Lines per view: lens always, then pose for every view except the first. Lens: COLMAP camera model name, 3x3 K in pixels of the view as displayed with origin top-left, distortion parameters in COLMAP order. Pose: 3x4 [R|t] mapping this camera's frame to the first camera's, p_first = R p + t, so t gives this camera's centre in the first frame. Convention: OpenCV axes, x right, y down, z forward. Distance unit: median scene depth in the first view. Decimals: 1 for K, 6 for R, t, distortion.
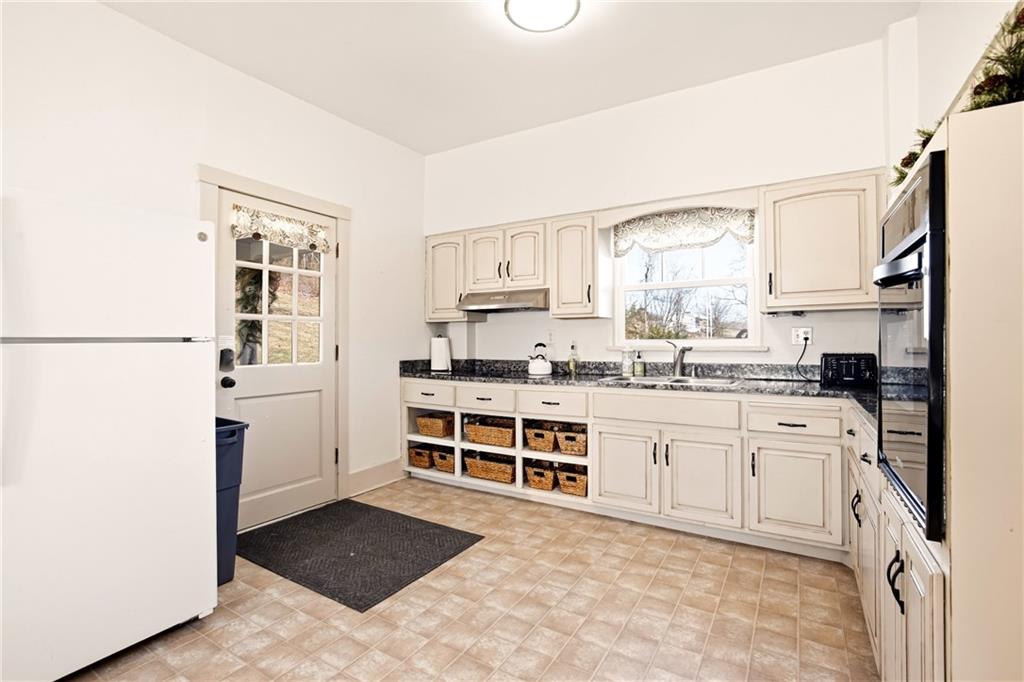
lens RADIAL K [[482.5, 0, 512.0], [0, 482.5, 341.0], [0, 0, 1]] dist [-0.014622, -0.000028]
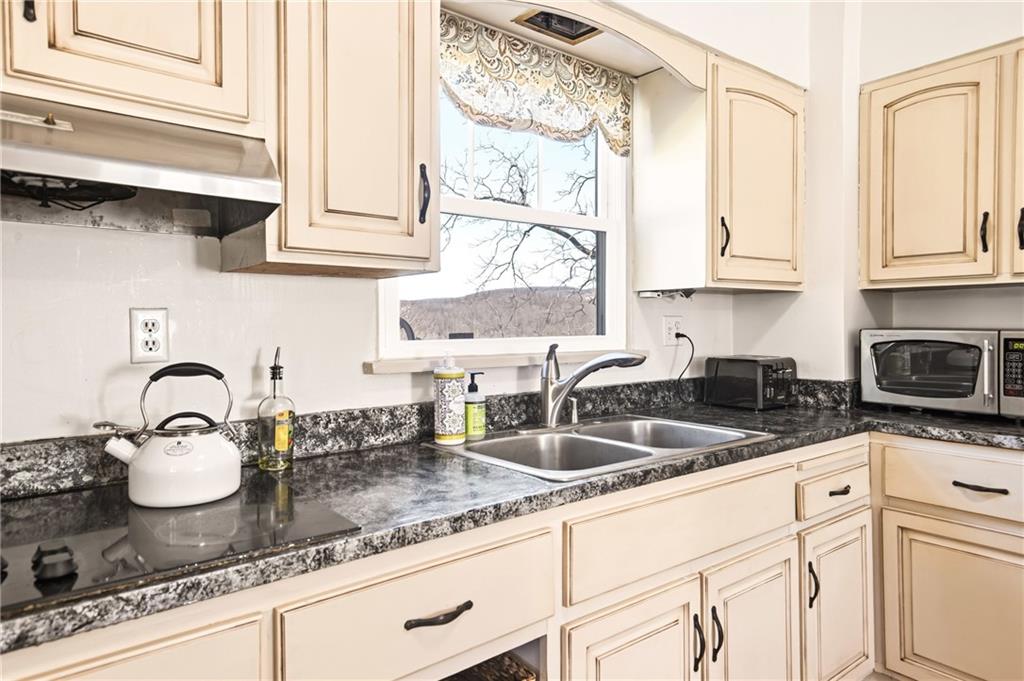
lens RADIAL K [[646.5, 0, 511.4], [0, 646.5, 322.6], [0, 0, 1]] dist [0.043222, -0.000101]
pose [[0.354115, 0.006952, 0.935176, -0.201386], [0.005482, 0.999940, -0.009509, -0.012427], [-0.935186, 0.008494, 0.354056, 0.808946]]
